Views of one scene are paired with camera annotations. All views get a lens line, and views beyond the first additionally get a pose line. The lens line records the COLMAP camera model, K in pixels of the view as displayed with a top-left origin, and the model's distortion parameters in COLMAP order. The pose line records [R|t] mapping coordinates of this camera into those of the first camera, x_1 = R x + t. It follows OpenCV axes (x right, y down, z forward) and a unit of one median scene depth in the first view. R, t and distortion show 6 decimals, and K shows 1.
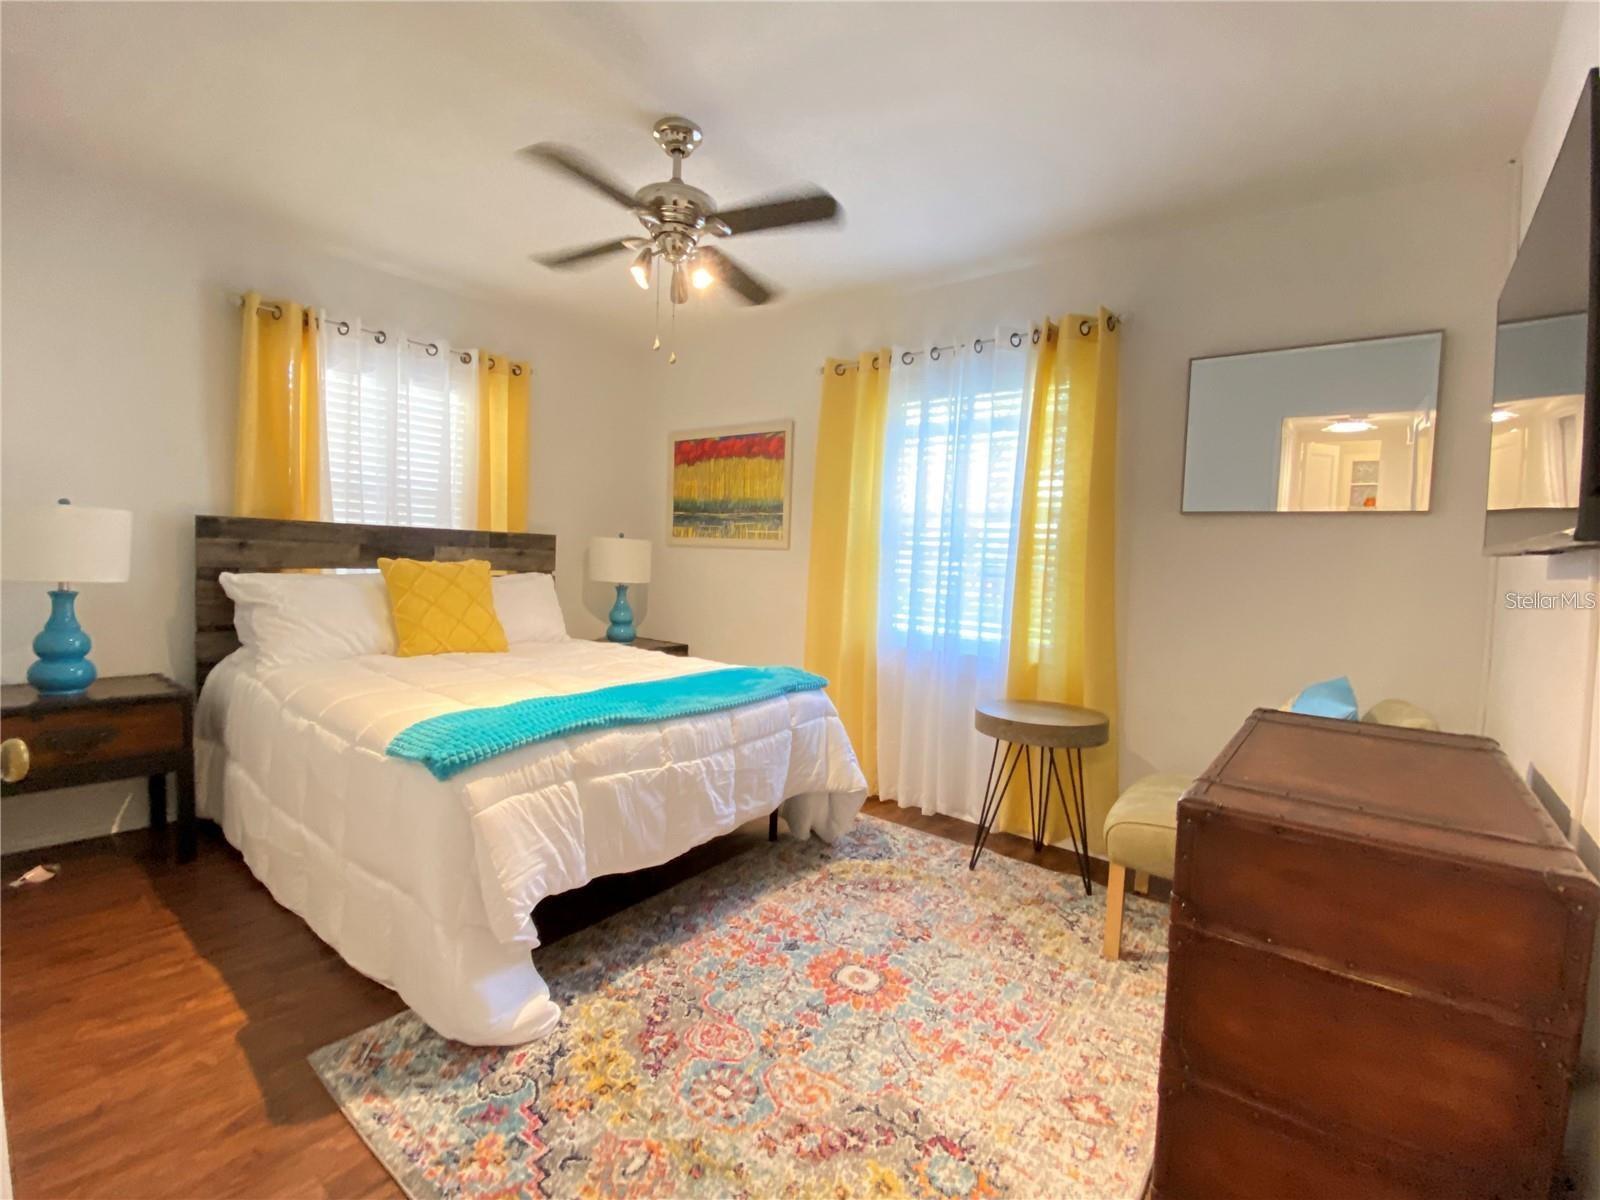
lens RADIAL K [[709.8, 0, 800.0], [0, 709.8, 600.0], [0, 0, 1]] dist [-0.000352, -0.000220]
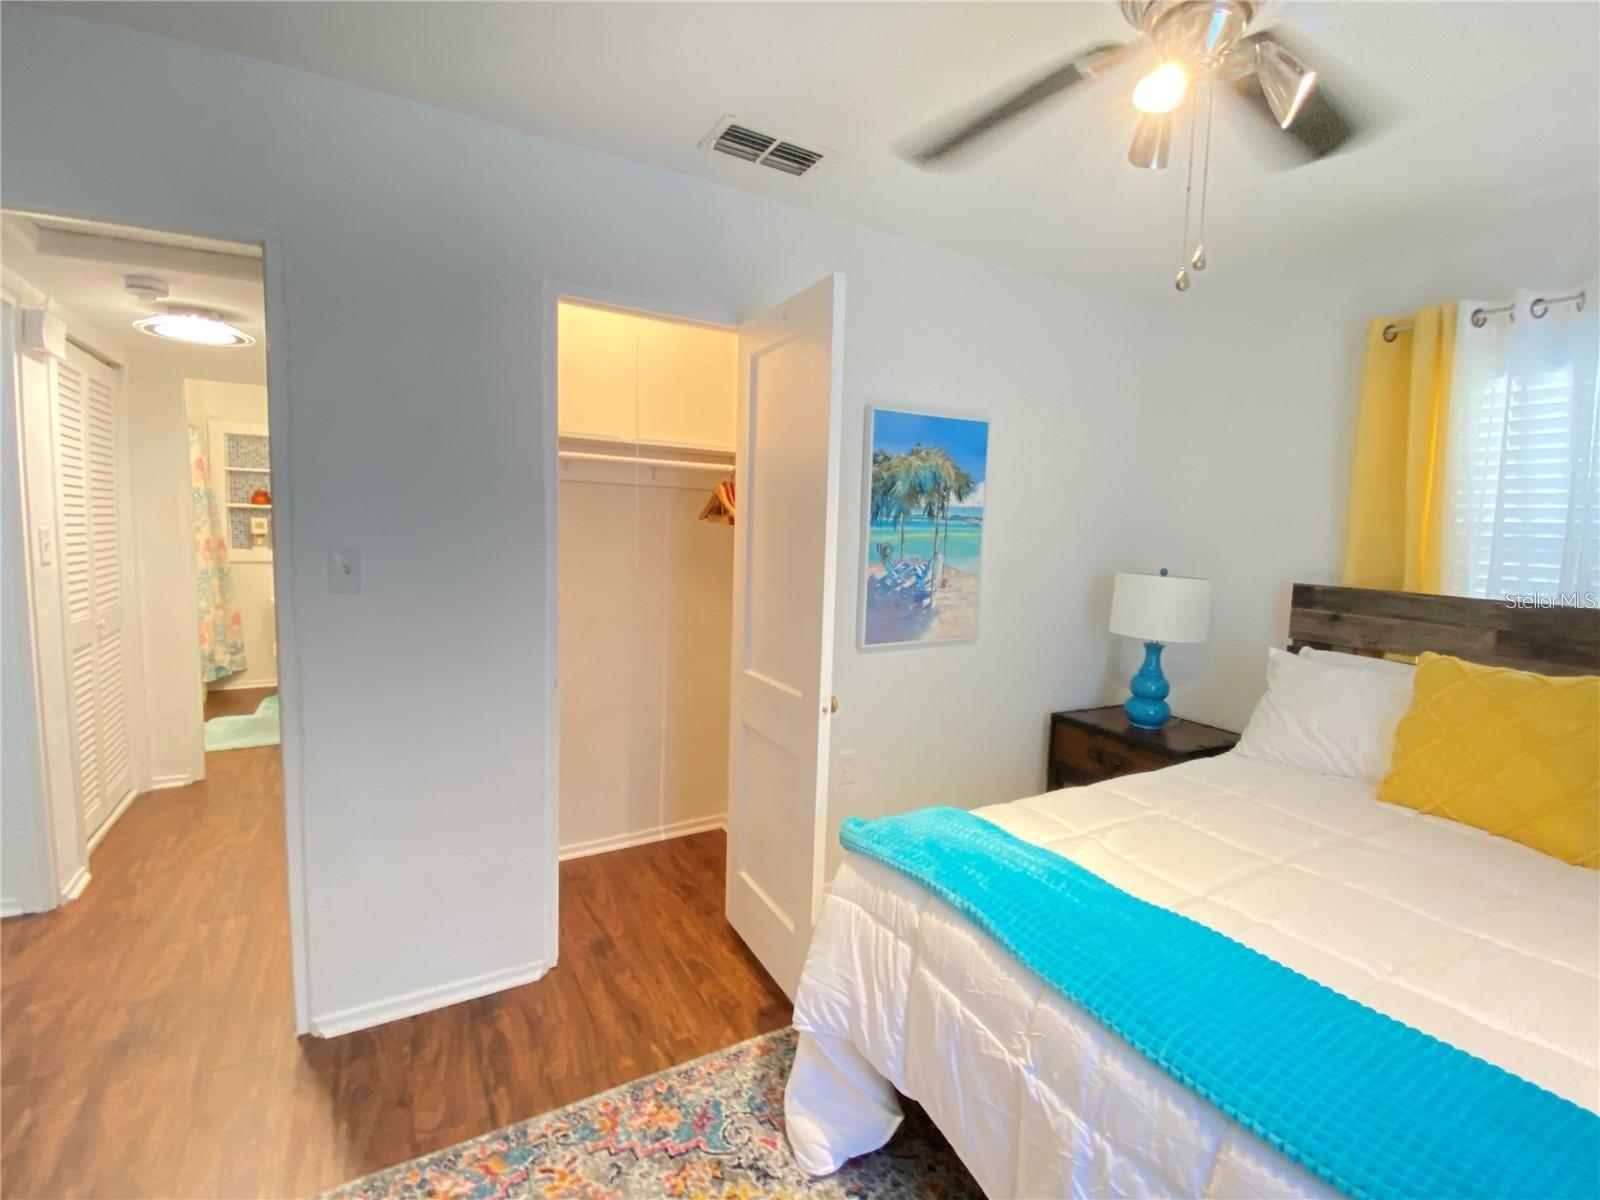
lens RADIAL K [[709.8, 0, 800.0], [0, 709.8, 600.0], [0, 0, 1]] dist [-0.000352, -0.000220]
pose [[-0.352787, 0.054549, -0.934112, 0.273011], [-0.097463, 0.990727, 0.094664, -0.122645], [0.930614, 0.124438, -0.344199, 0.712137]]
